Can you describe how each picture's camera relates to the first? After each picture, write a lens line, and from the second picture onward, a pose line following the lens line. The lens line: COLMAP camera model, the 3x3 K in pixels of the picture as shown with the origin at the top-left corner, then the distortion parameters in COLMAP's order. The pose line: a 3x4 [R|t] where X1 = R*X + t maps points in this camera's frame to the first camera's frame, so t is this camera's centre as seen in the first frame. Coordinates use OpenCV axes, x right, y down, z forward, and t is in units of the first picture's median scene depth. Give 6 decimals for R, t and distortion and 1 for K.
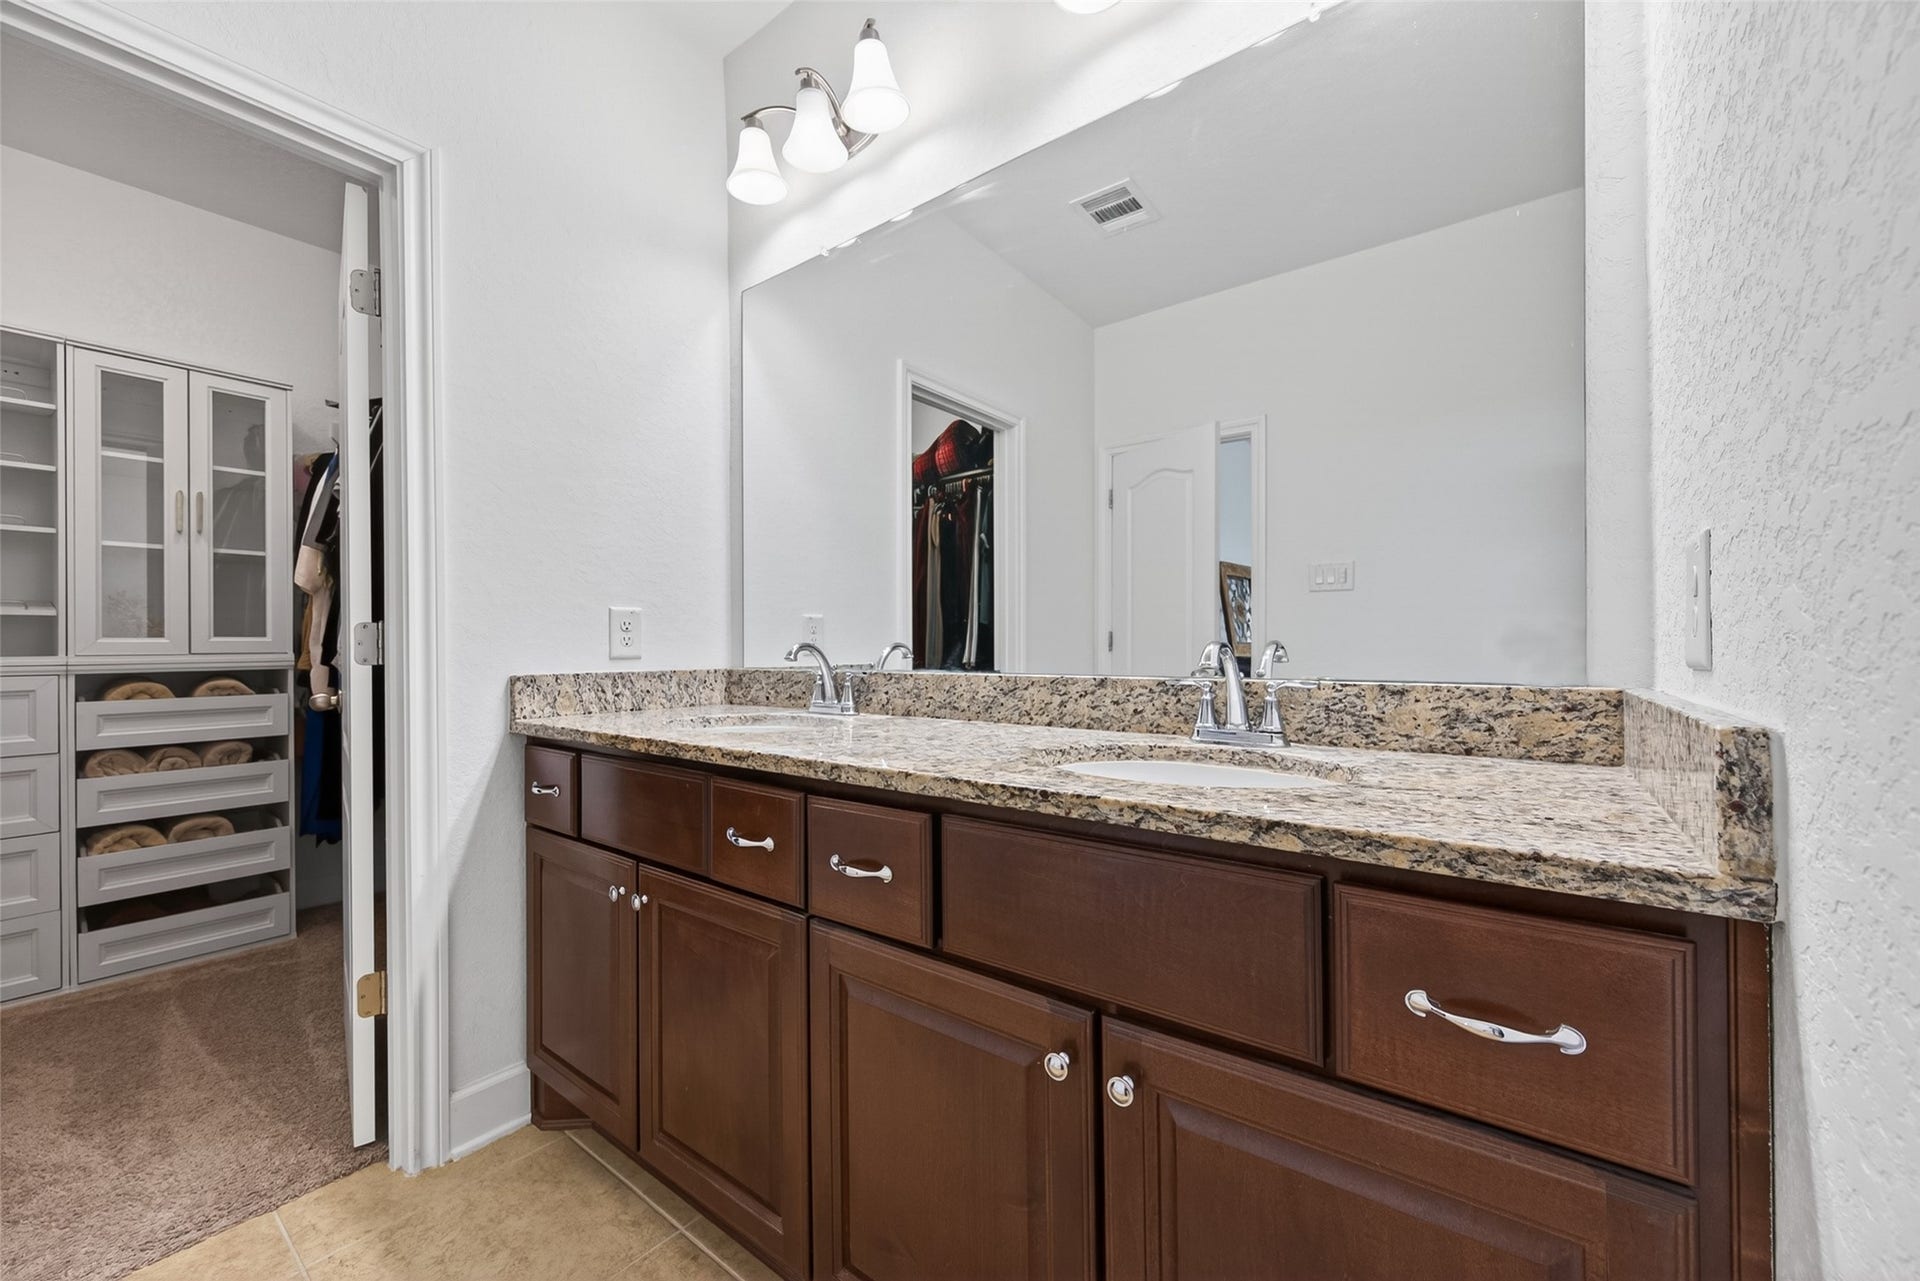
lens RADIAL K [[743.5, 0, 965.4], [0, 743.5, 641.9], [0, 0, 1]] dist [0.005634, -0.001238]
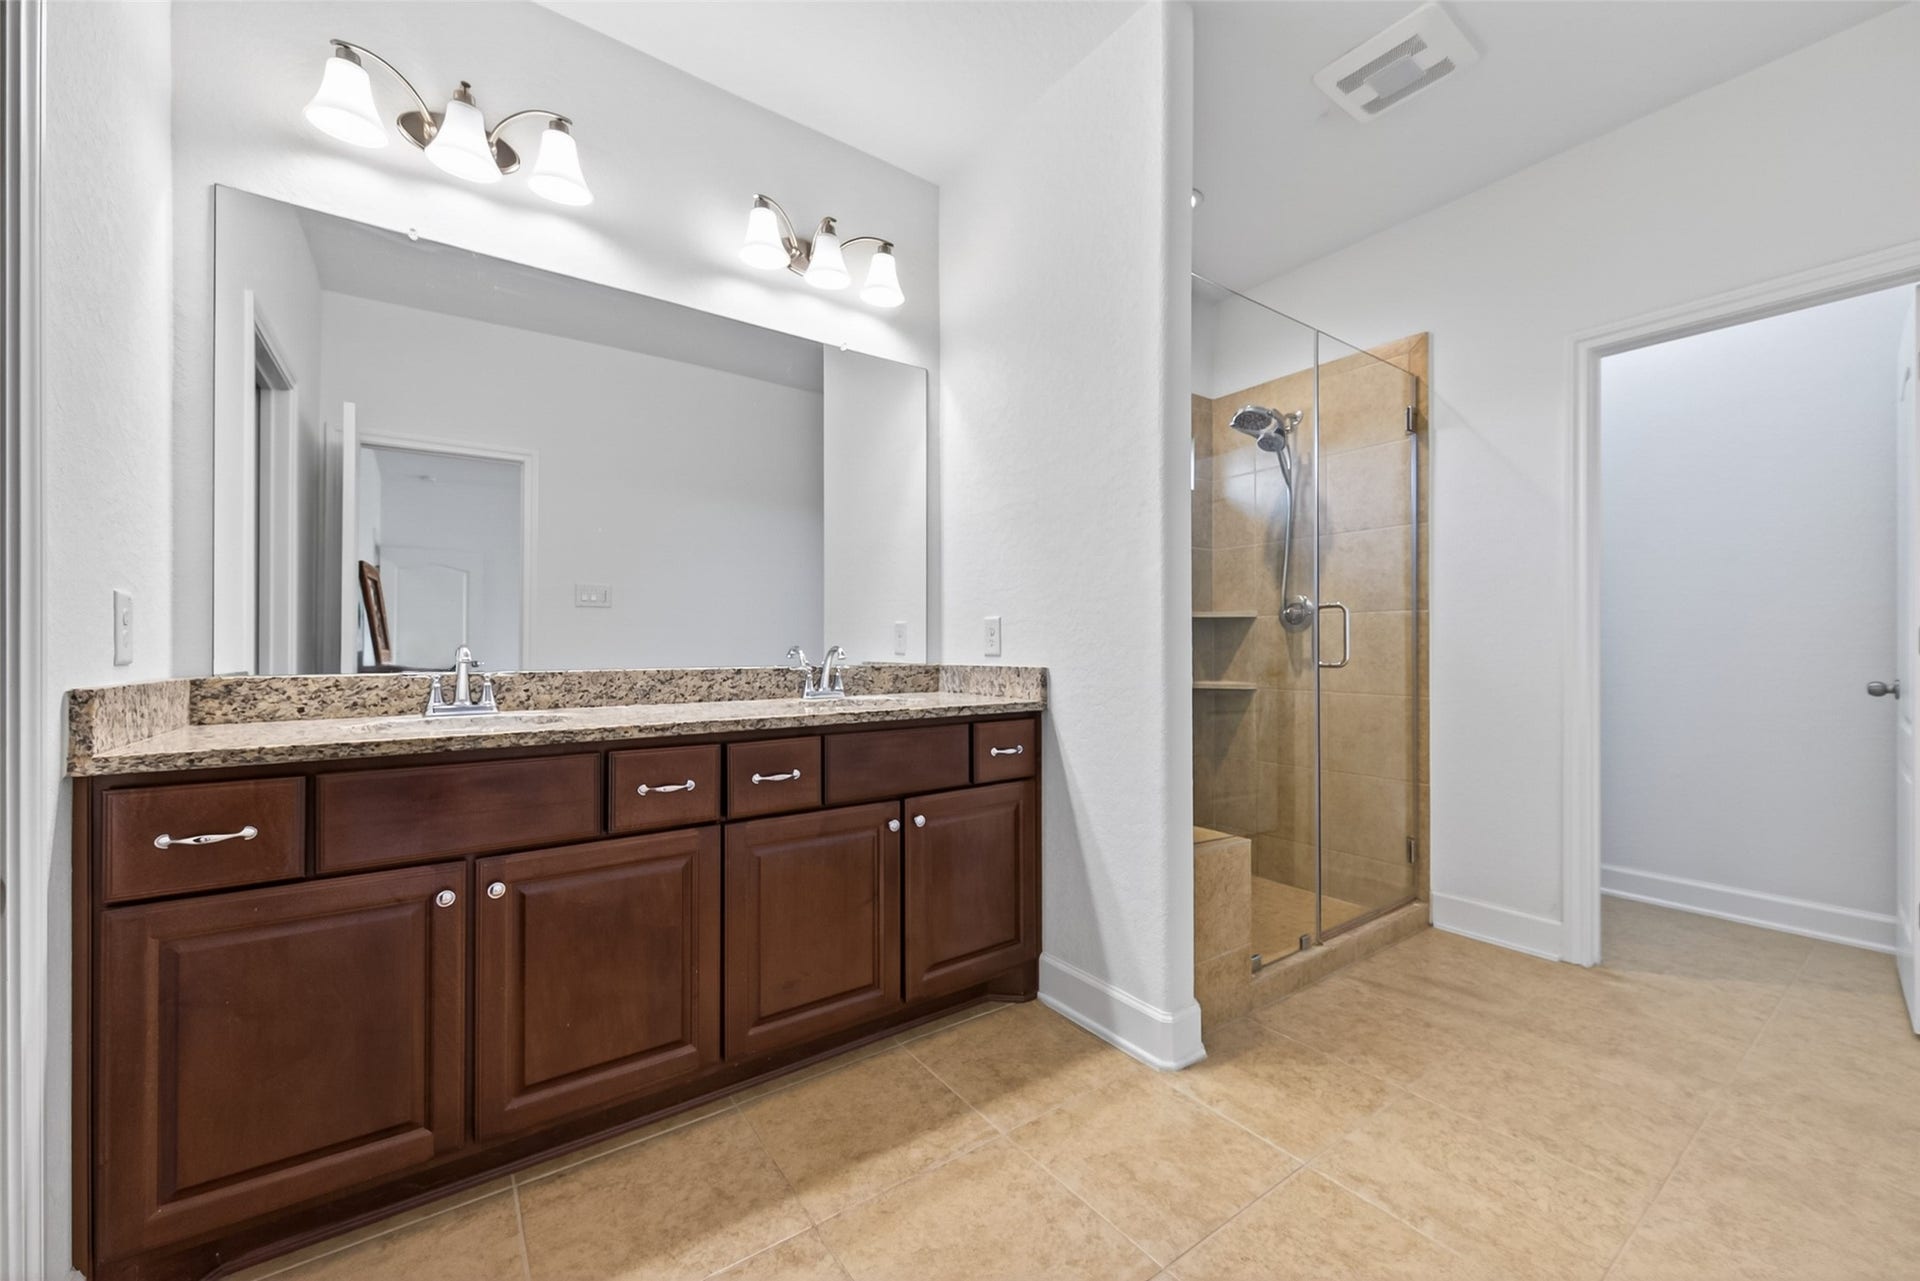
lens RADIAL K [[743.5, 0, 957.2], [0, 743.5, 645.9], [0, 0, 1]] dist [0.005634, -0.001238]
pose [[0.299270, 0.006979, 0.954143, -1.584981], [-0.004430, 0.999973, -0.005925, 0.008787], [-0.954158, -0.002453, 0.299292, 0.078018]]
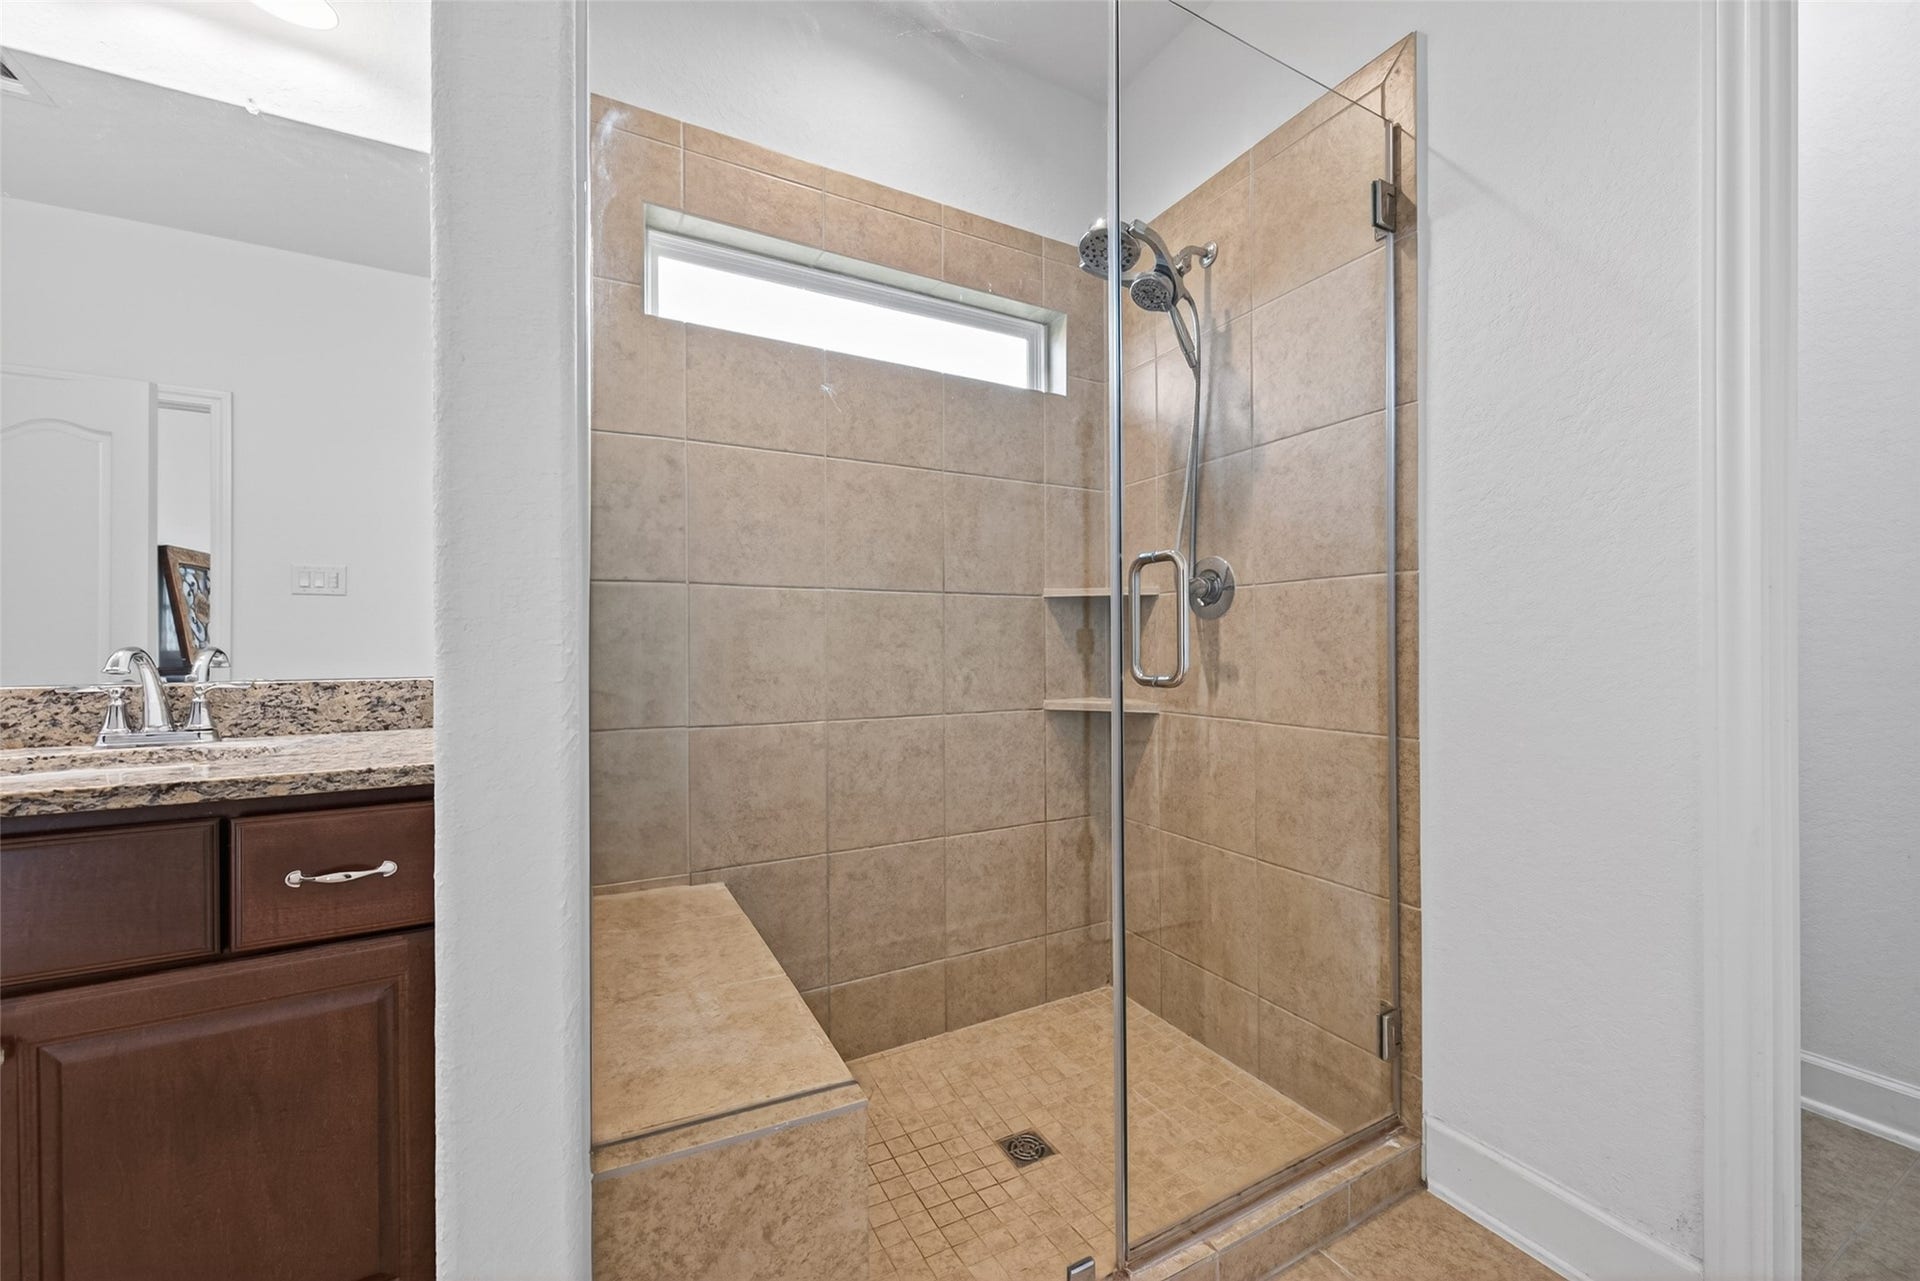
lens RADIAL K [[743.5, 0, 961.1], [0, 743.5, 642.4], [0, 0, 1]] dist [0.005634, -0.001238]
pose [[0.418600, 0.004344, 0.908160, -0.137628], [-0.000022, 0.999989, -0.004773, -0.004545], [-0.908171, 0.001978, 0.418595, -0.544697]]
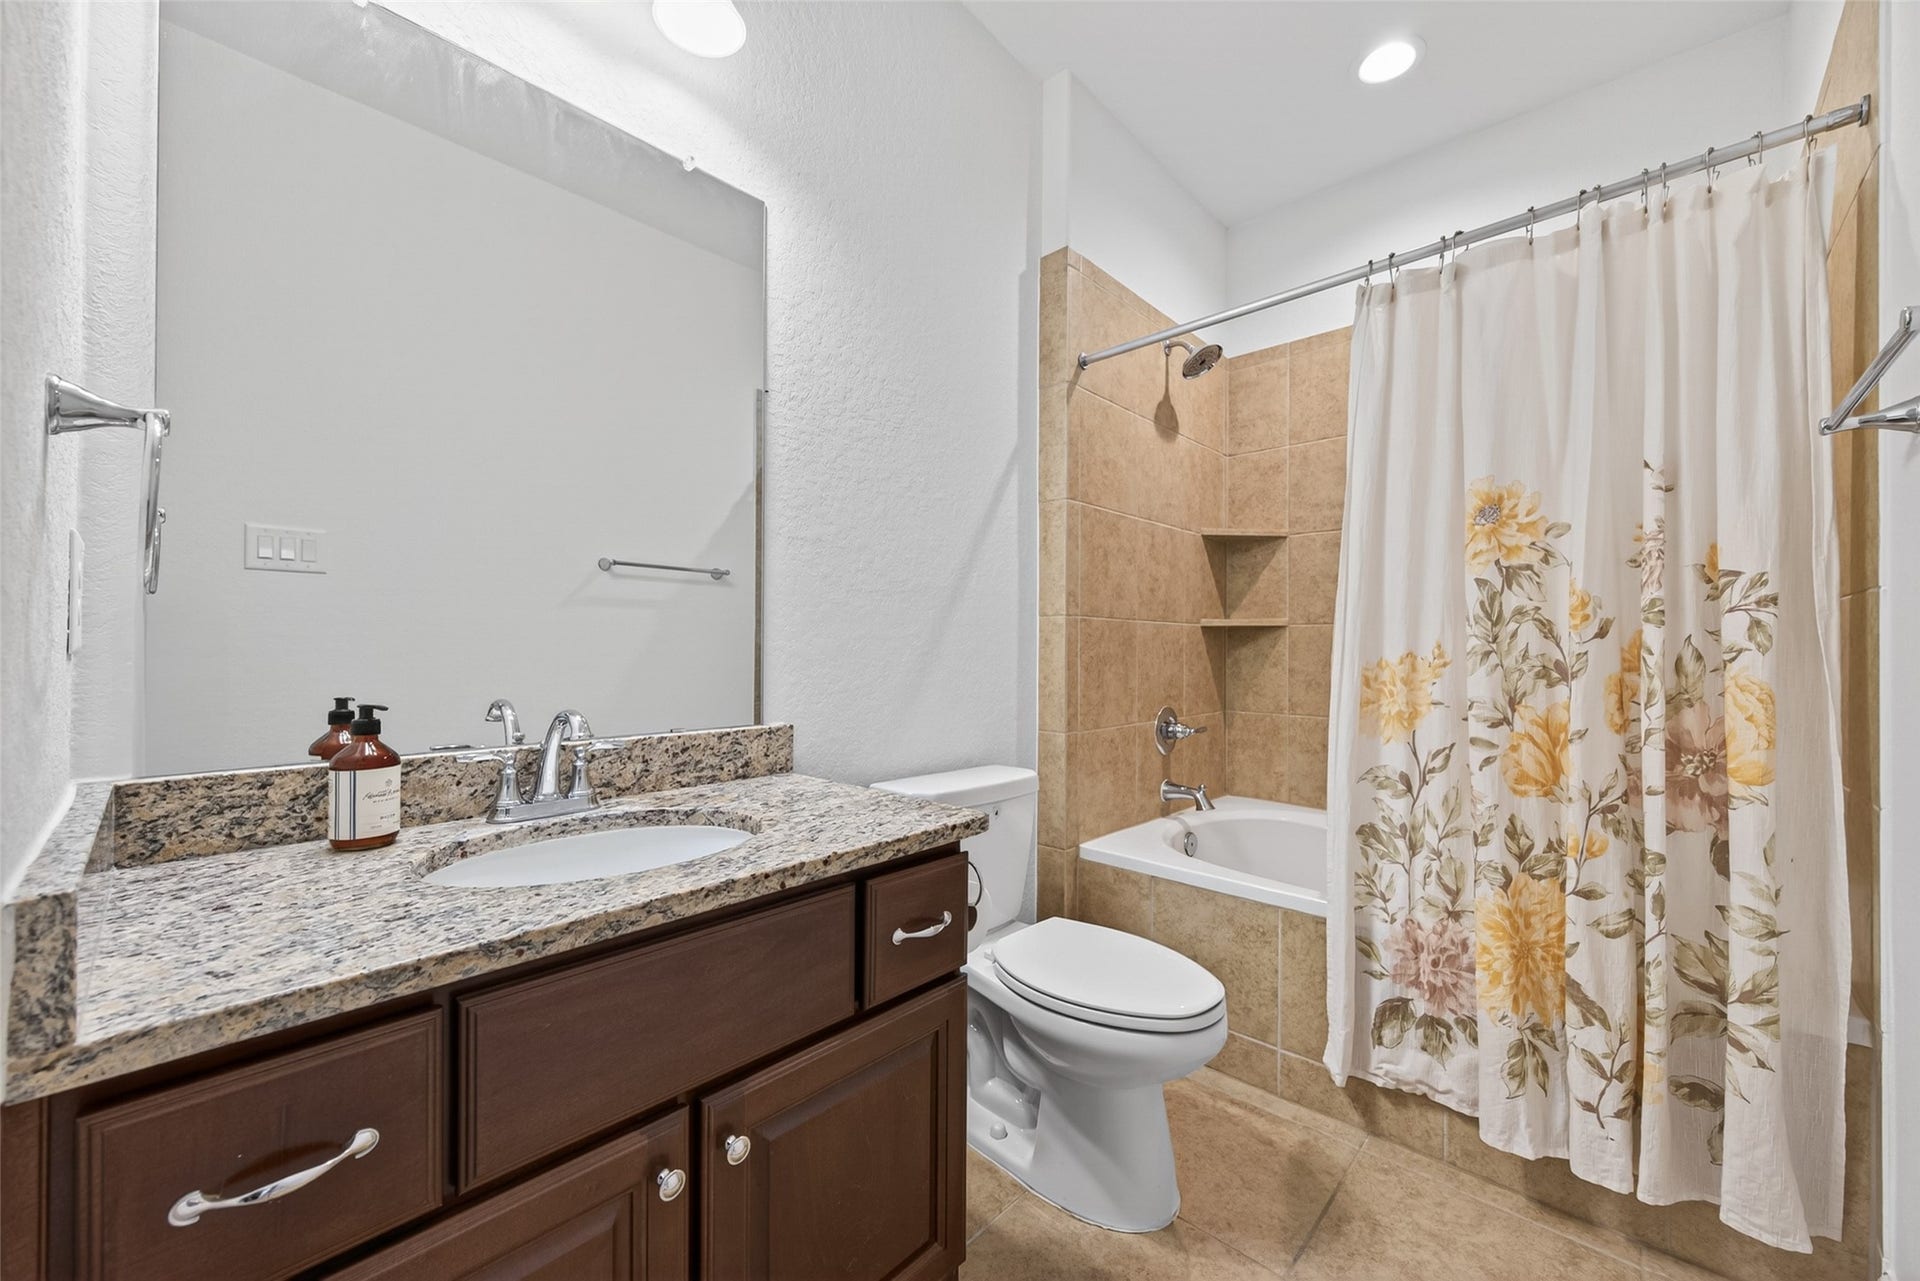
lens RADIAL K [[743.5, 0, 962.7], [0, 743.5, 650.2], [0, 0, 1]] dist [0.005634, -0.001238]
pose [[0.100564, 0.018193, 0.994764, -0.602320], [-0.003558, 0.999833, -0.017926, -0.068725], [-0.994924, -0.001737, 0.100612, 0.413872]]
